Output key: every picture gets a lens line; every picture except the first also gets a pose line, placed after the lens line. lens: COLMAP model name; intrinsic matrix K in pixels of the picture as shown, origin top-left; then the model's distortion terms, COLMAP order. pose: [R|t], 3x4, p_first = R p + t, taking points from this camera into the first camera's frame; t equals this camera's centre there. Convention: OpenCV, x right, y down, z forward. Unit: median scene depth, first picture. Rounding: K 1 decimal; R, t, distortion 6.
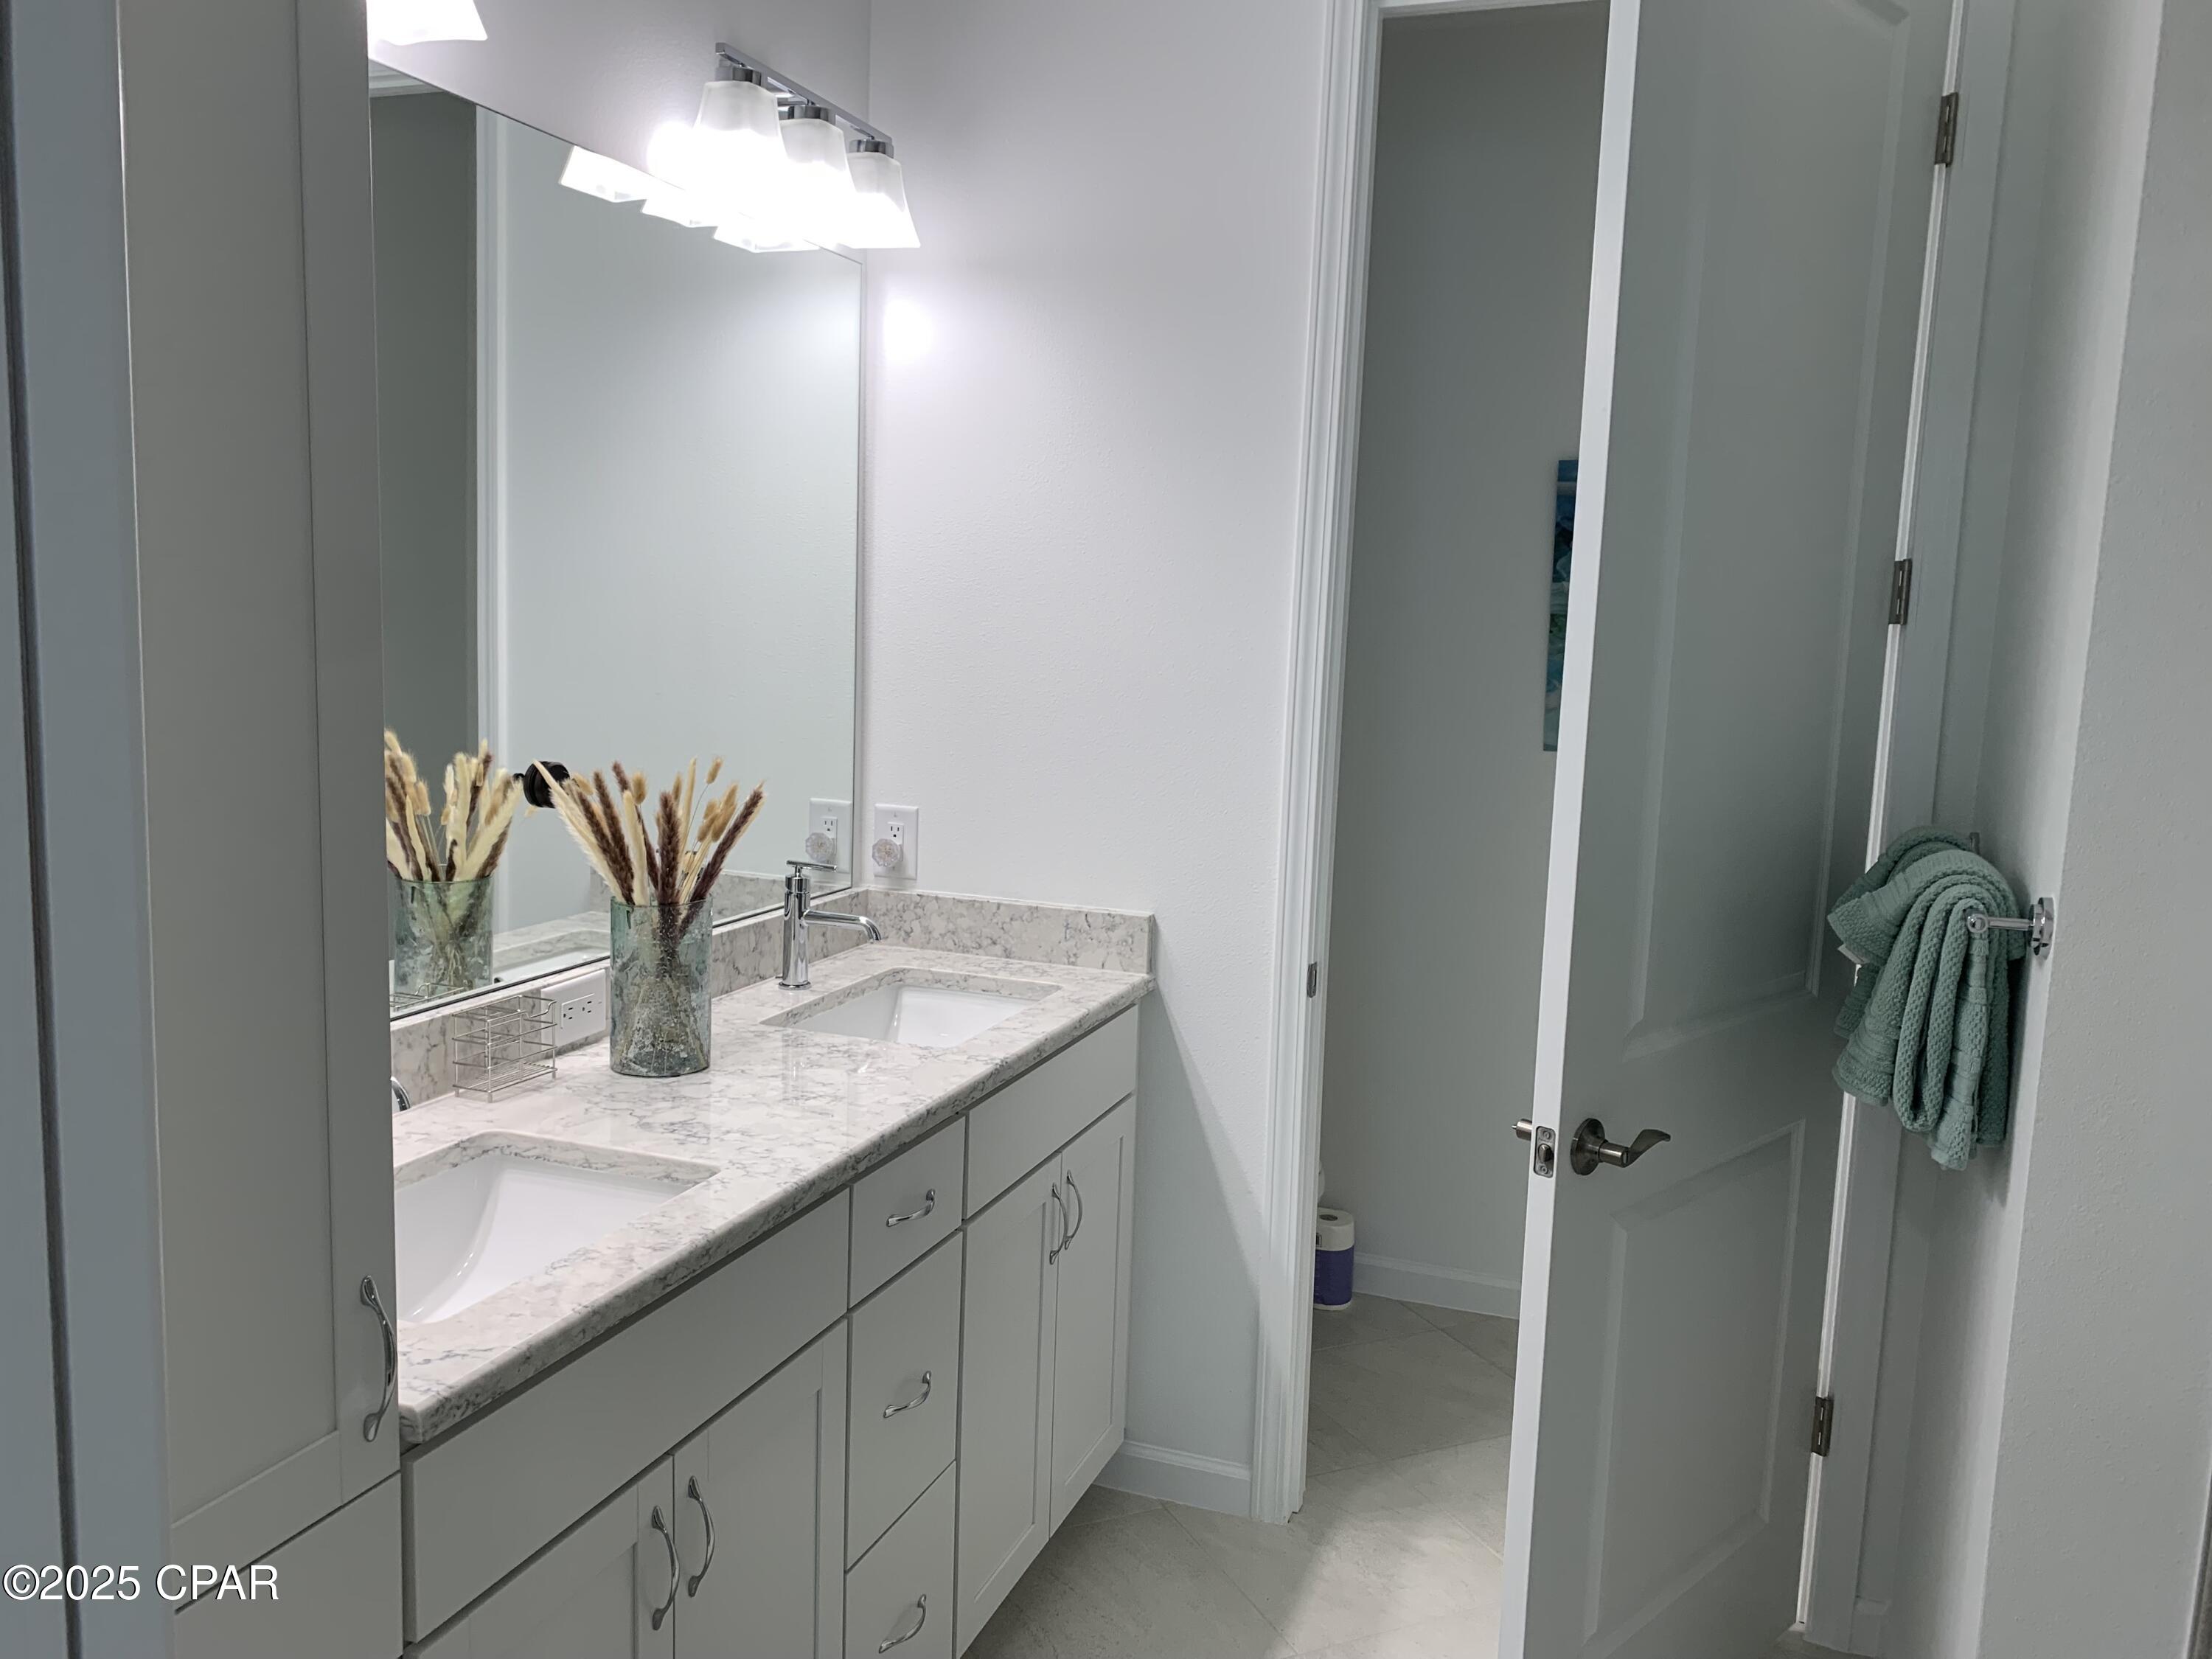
lens RADIAL K [[1699.9, 0, 1106.0], [0, 1699.9, 829.5], [0, 0, 1]] dist [-0.009586, -0.006323]
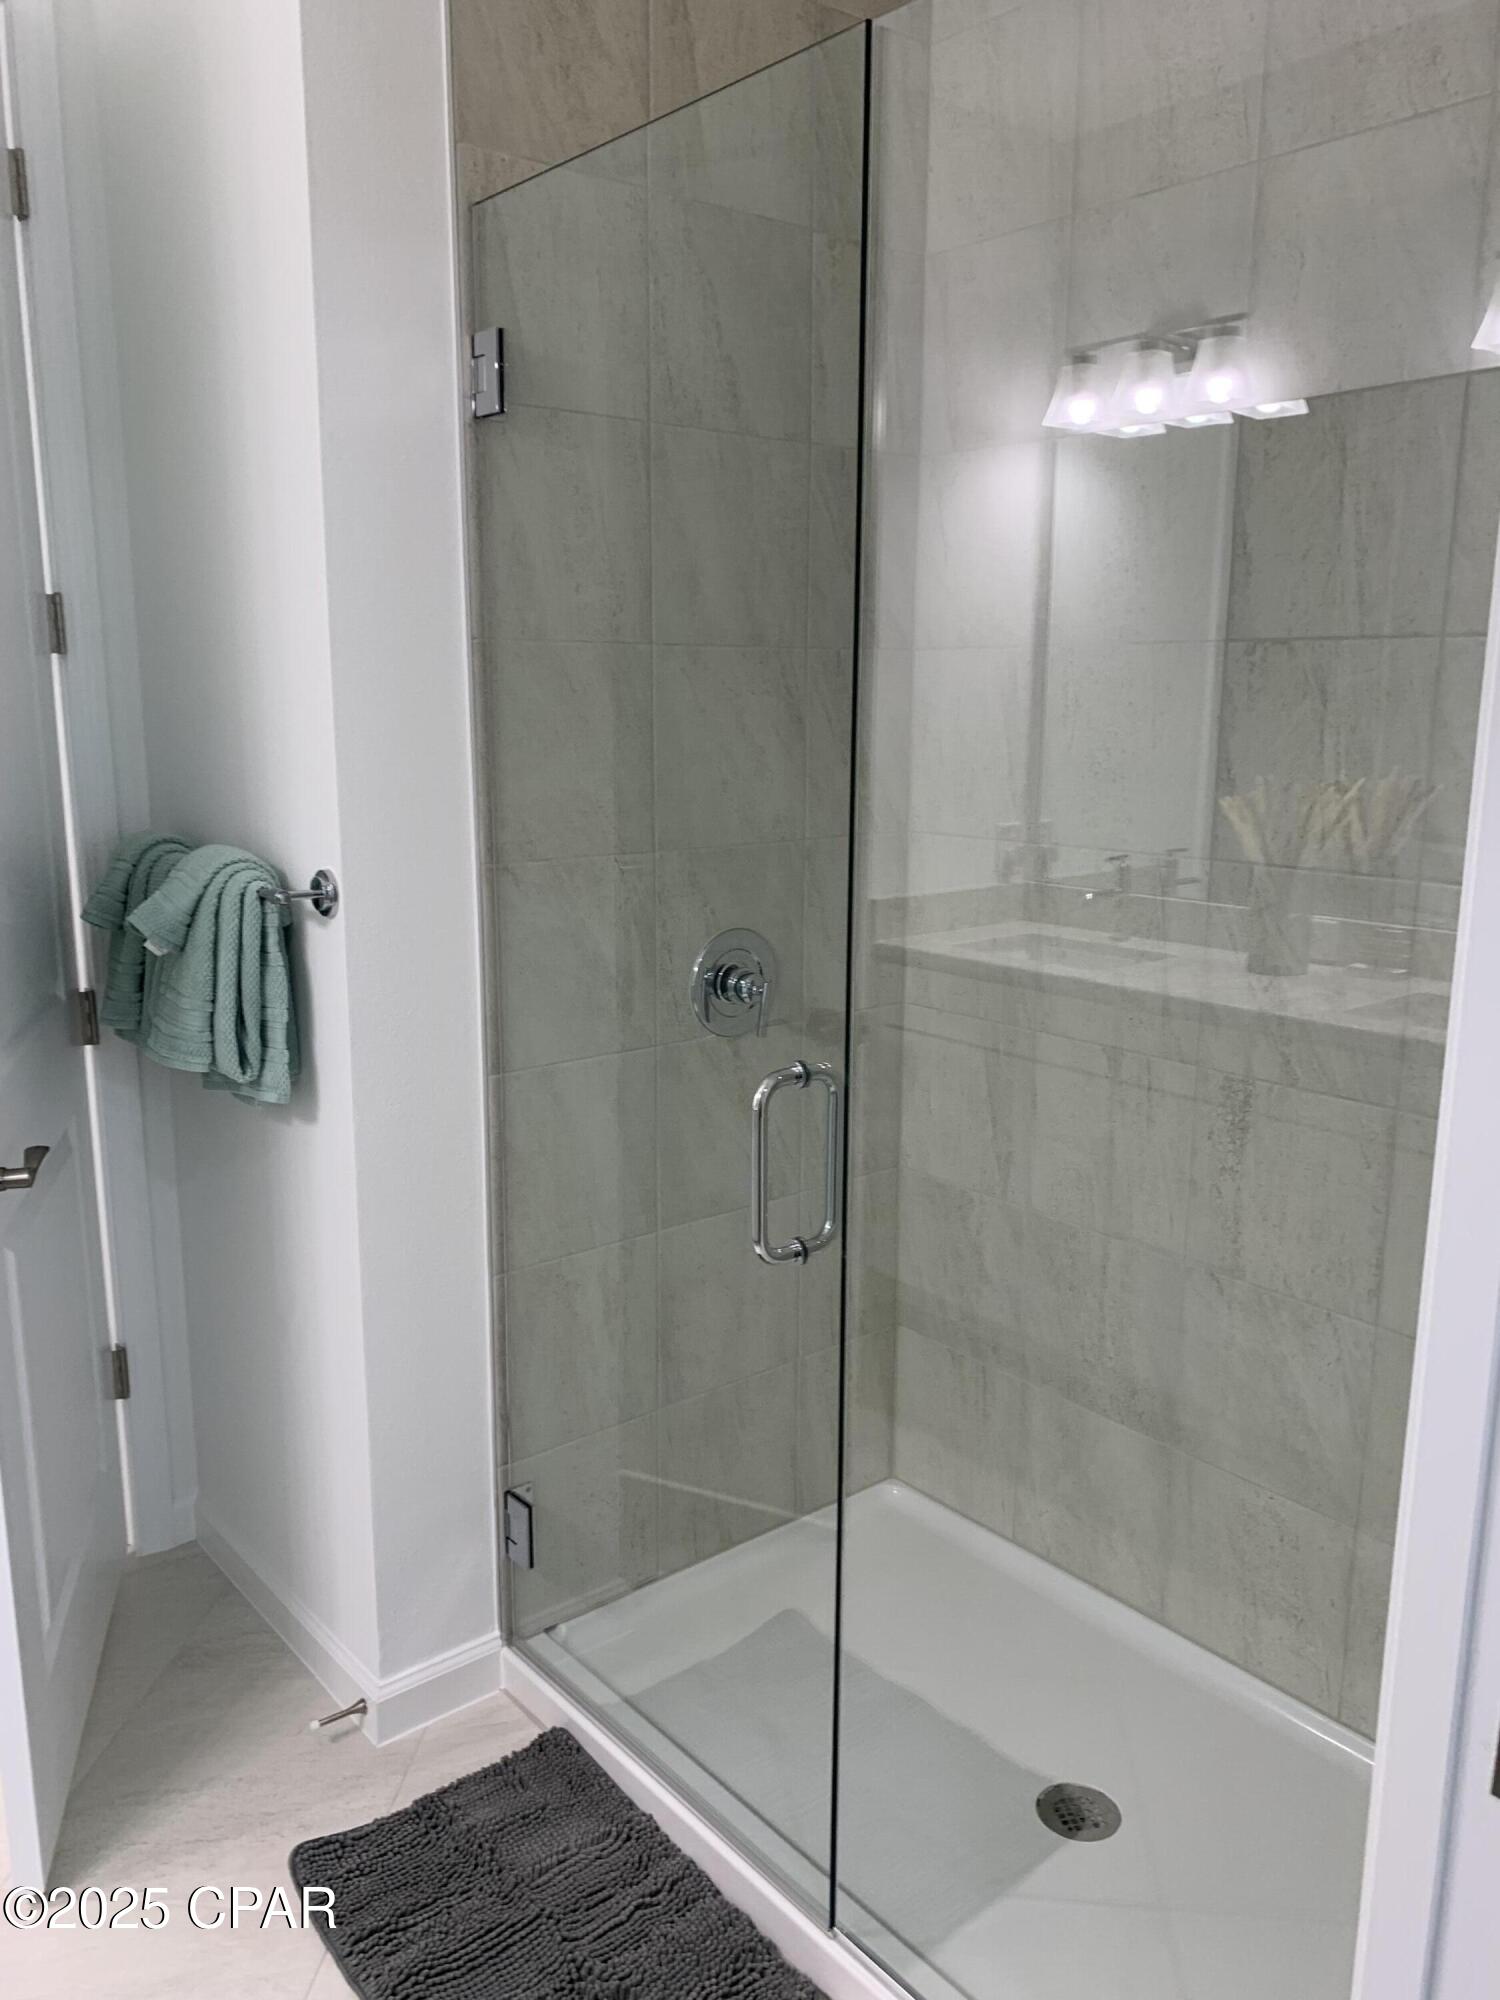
lens RADIAL K [[1537.0, 0, 750.0], [0, 1537.0, 1000.0], [0, 0, 1]] dist [-0.009586, -0.006323]
pose [[0.509830, -0.206368, 0.835156, -0.230009], [0.124849, 0.978272, 0.165517, -0.012721], [-0.851168, 0.019883, 0.524517, 0.133392]]
